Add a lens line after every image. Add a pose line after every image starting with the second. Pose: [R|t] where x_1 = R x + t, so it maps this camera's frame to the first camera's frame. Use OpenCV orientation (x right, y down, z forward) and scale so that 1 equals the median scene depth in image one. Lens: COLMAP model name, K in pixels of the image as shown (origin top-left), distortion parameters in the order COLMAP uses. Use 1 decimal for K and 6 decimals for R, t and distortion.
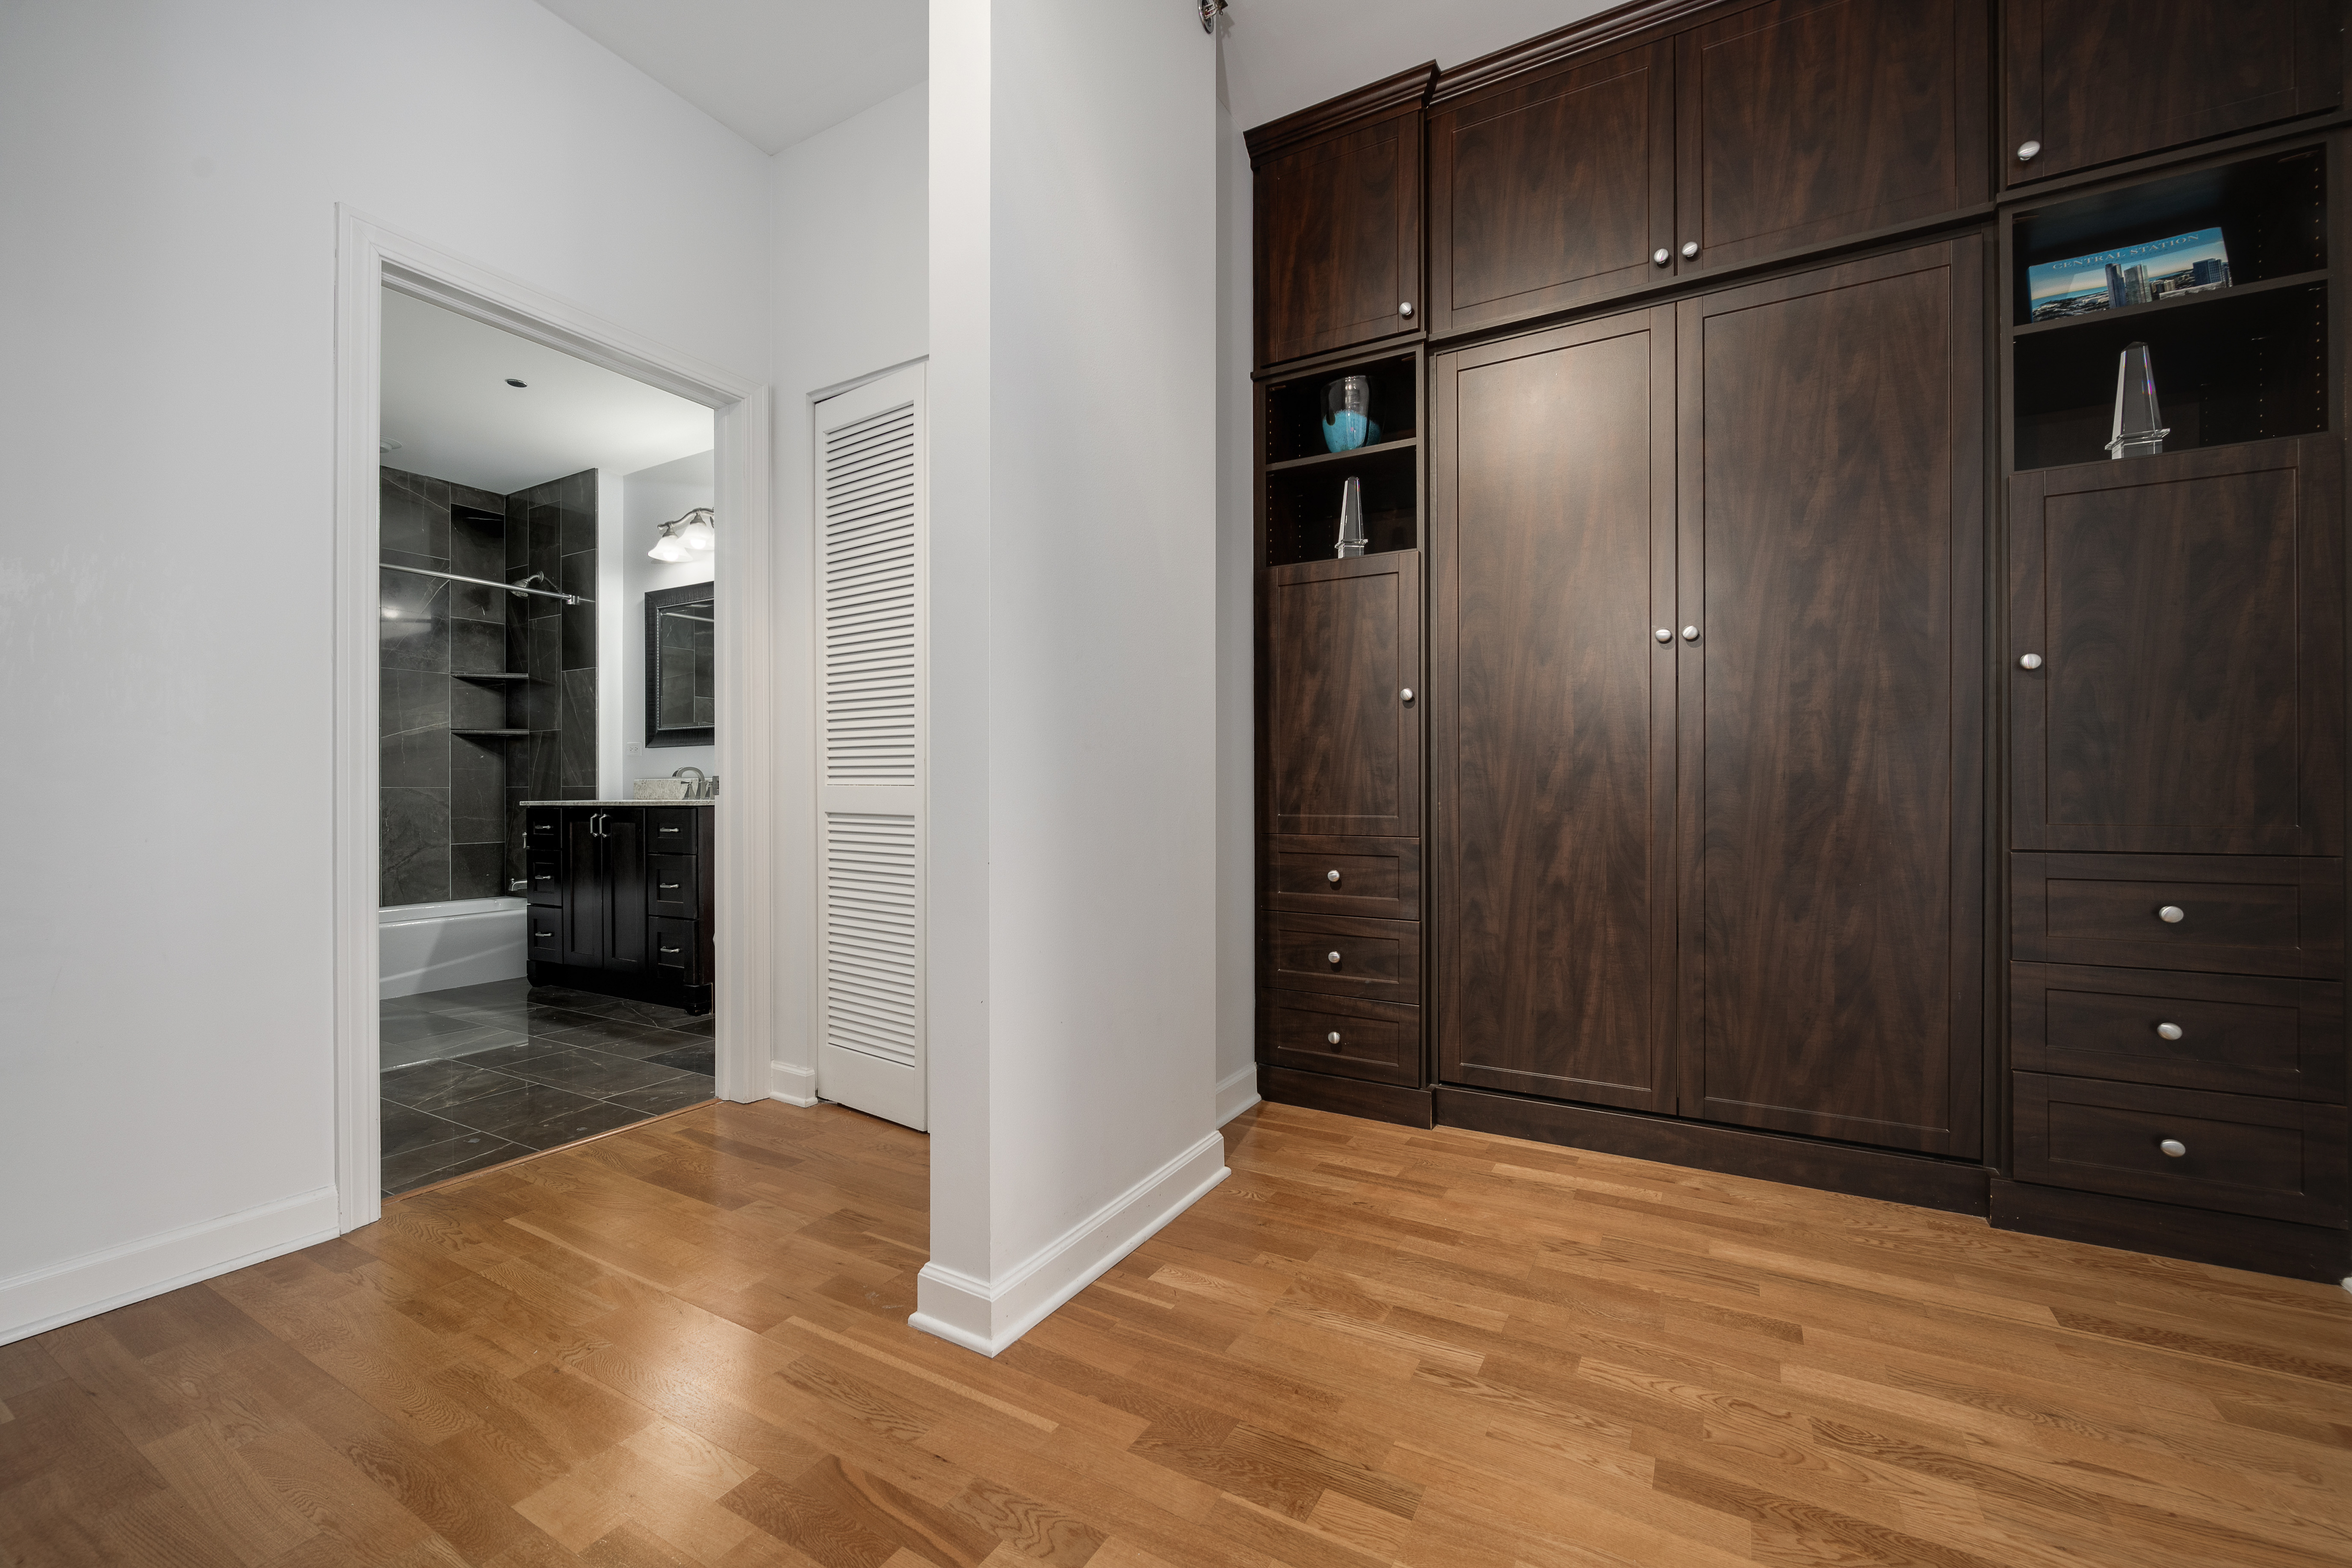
lens RADIAL K [[874.4, 0, 1131.2], [0, 874.4, 787.7], [0, 0, 1]] dist [-0.001996, -0.000161]
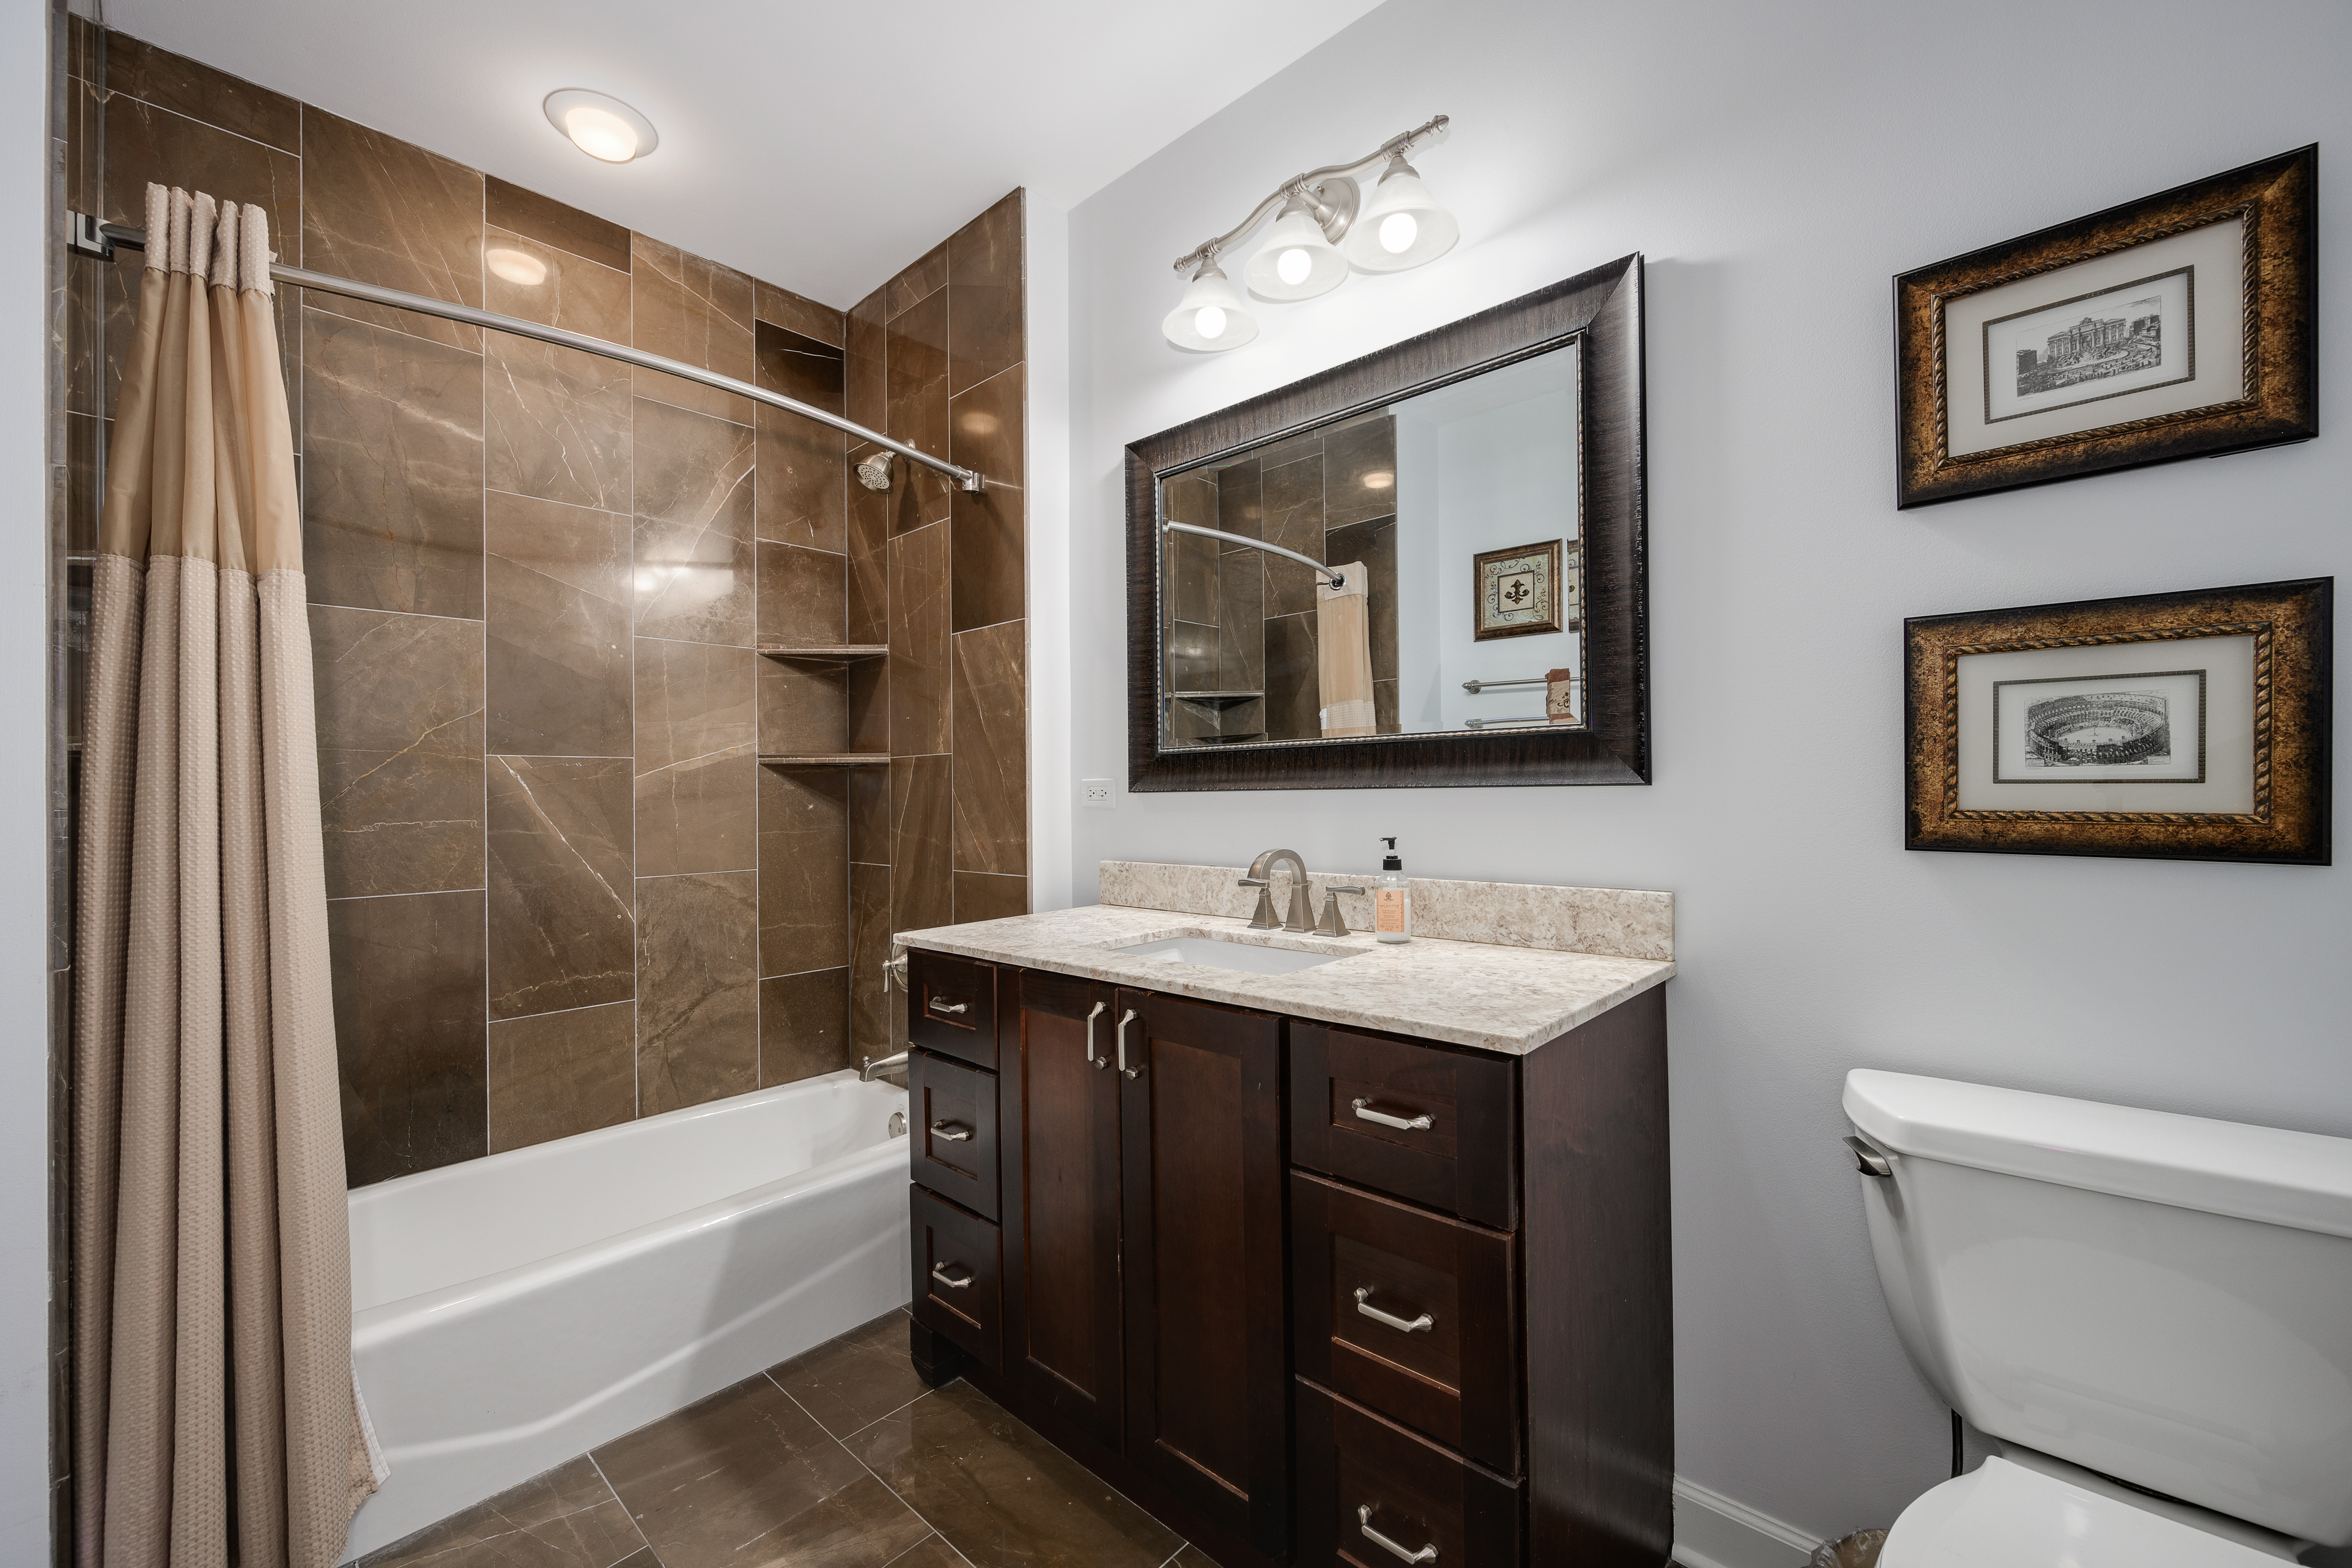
lens RADIAL K [[925.0, 0, 1184.5], [0, 925.0, 791.7], [0, 0, 1]] dist [-0.001141, -0.000513]
pose [[0.968455, -0.007780, -0.249066, -0.407871], [0.007183, 0.999969, -0.003306, -0.043867], [0.249084, 0.001412, 0.968481, 0.545277]]
